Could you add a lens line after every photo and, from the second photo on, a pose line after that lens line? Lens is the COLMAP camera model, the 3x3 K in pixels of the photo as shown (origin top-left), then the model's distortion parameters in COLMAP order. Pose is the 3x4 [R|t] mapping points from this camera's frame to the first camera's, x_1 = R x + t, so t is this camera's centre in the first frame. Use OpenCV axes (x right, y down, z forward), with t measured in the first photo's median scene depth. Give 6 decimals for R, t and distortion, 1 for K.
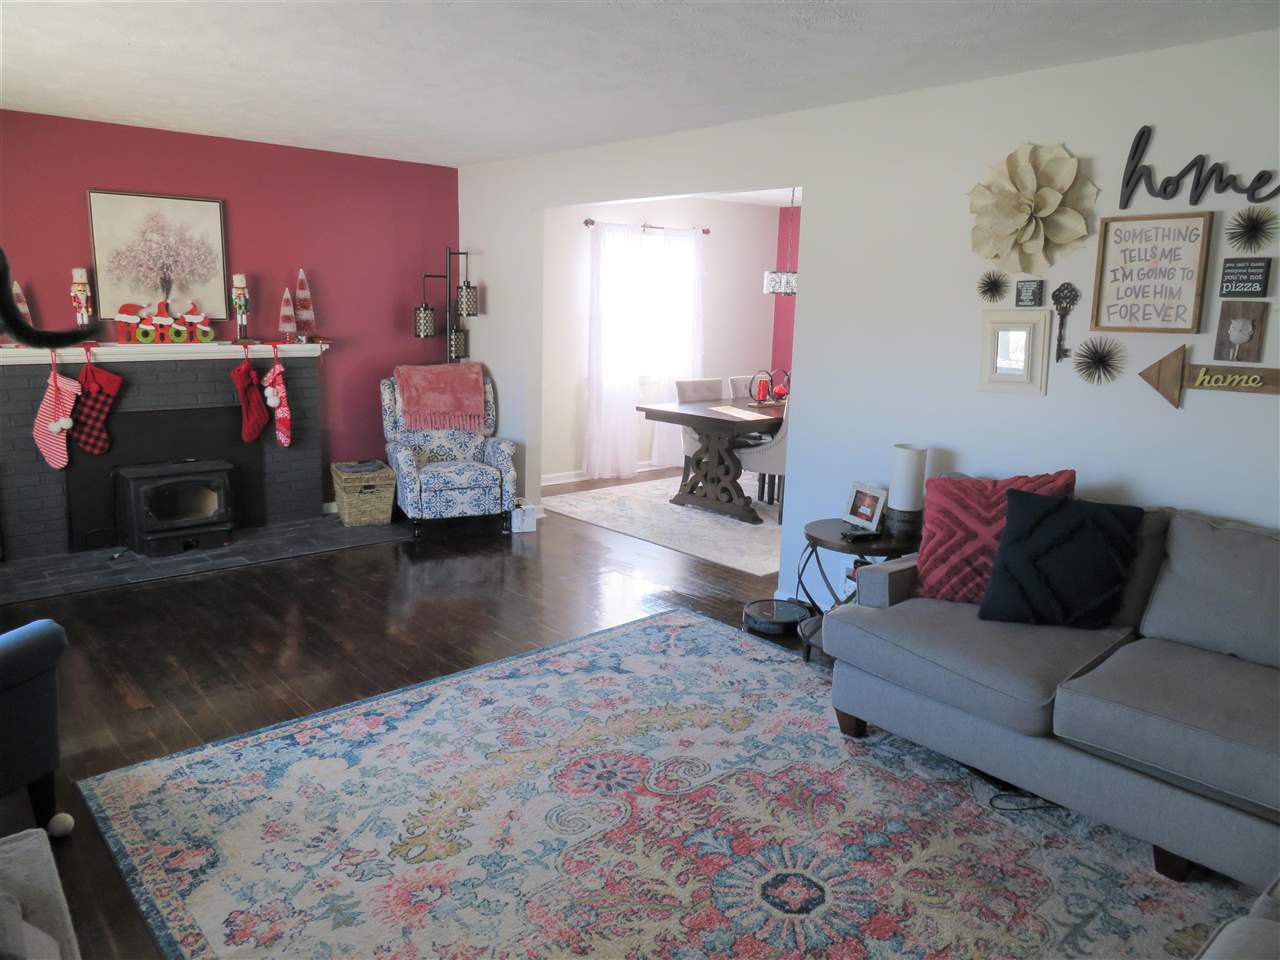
lens RADIAL K [[910.0, 0, 638.4], [0, 910.0, 483.7], [0, 0, 1]] dist [-0.007640, 0.001655]
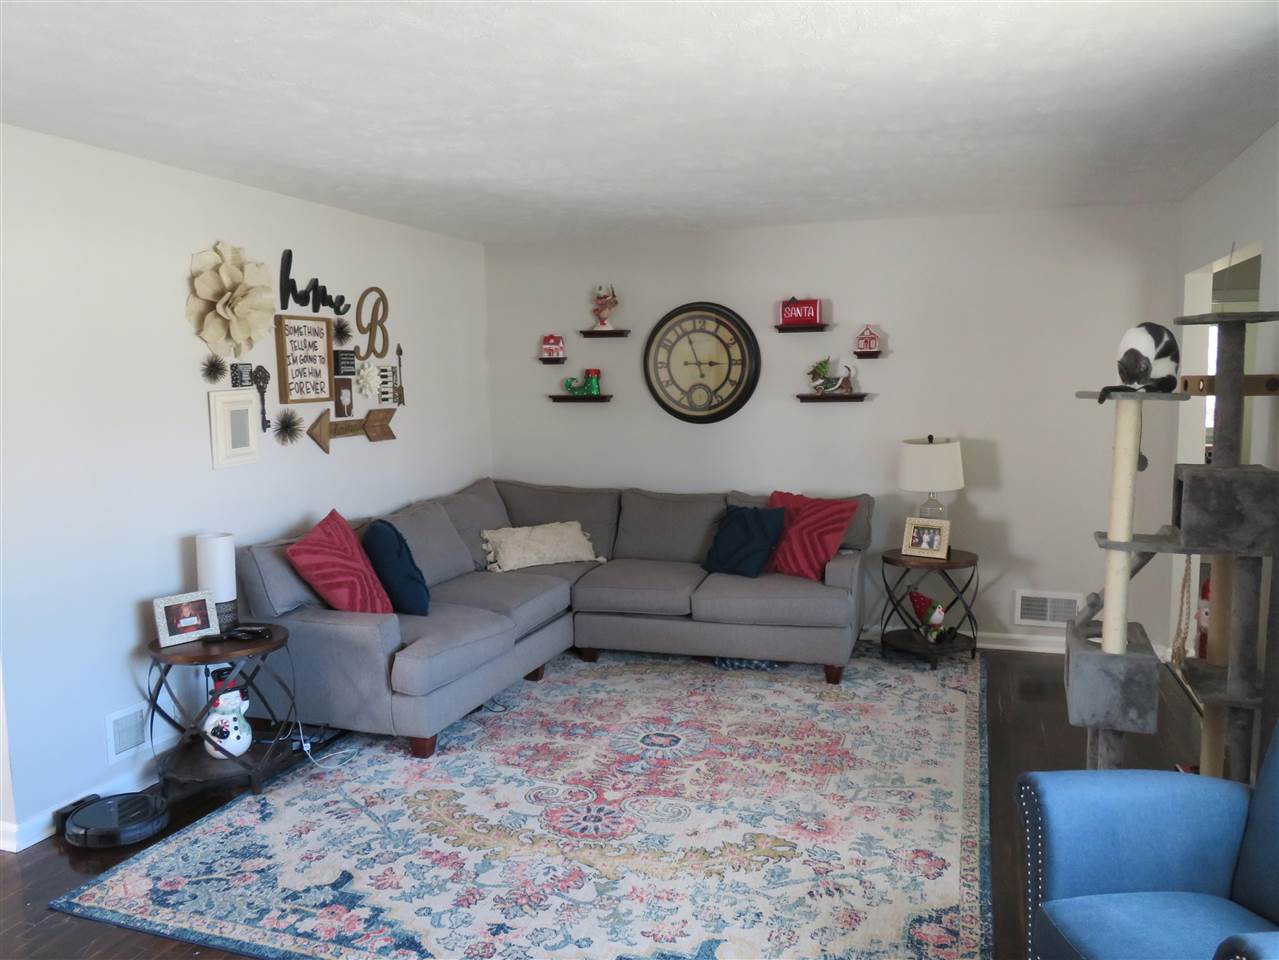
lens RADIAL K [[967.1, 0, 639.5], [0, 967.1, 480.0], [0, 0, 1]] dist [-0.014384, -0.001466]
pose [[-0.493995, -0.105809, 0.863002, -0.960226], [0.178185, 0.959180, 0.219597, -0.291472], [-0.851010, 0.262254, -0.454977, 1.302306]]
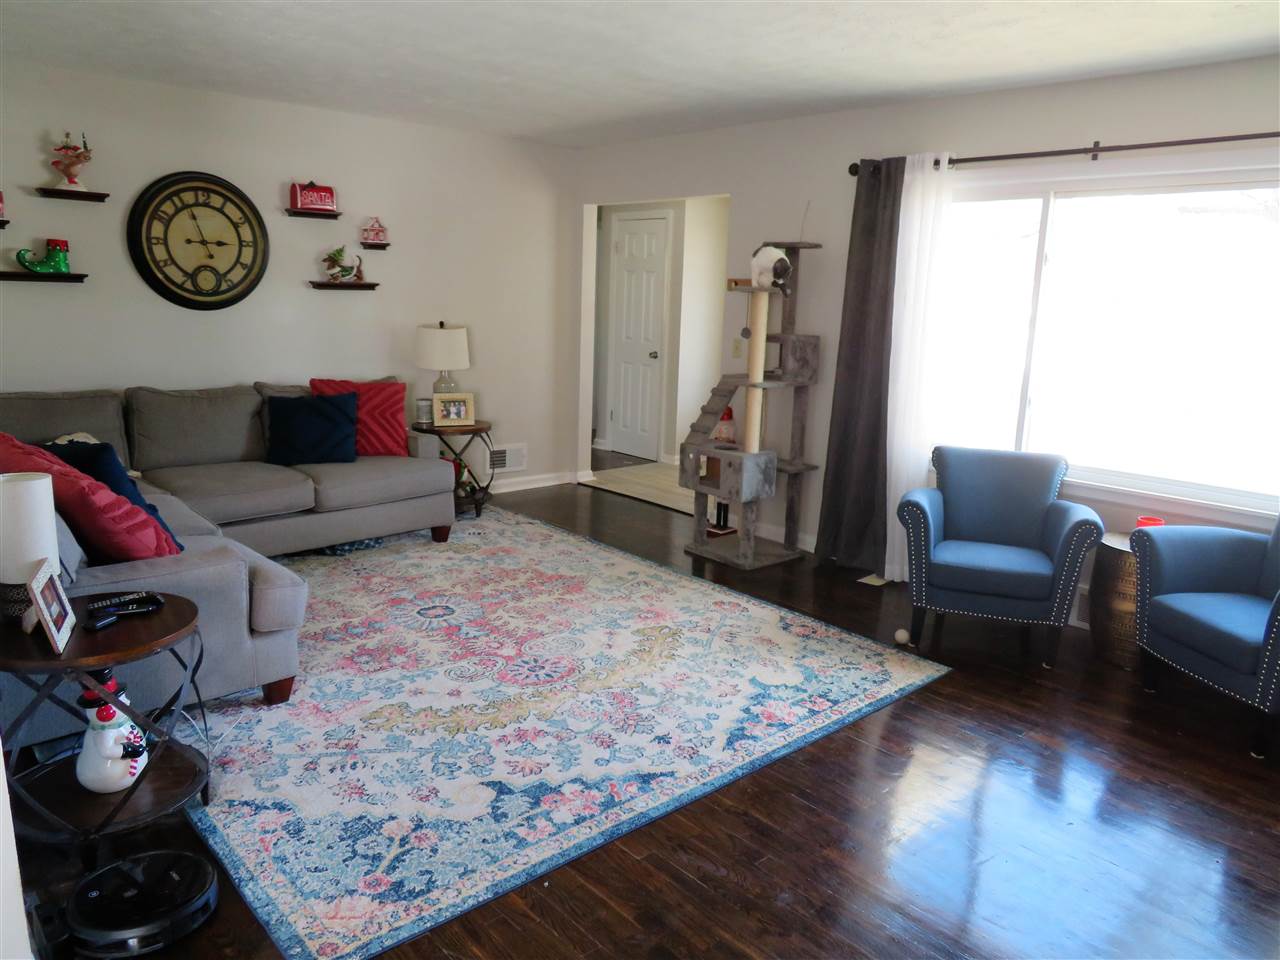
lens RADIAL K [[910.0, 0, 638.4], [0, 910.0, 483.7], [0, 0, 1]] dist [-0.007640, 0.001655]
pose [[-0.998482, -0.051721, -0.018918, -0.127200], [-0.054951, 0.912855, 0.404570, -0.372460], [-0.003655, 0.404995, -0.914311, 1.897803]]
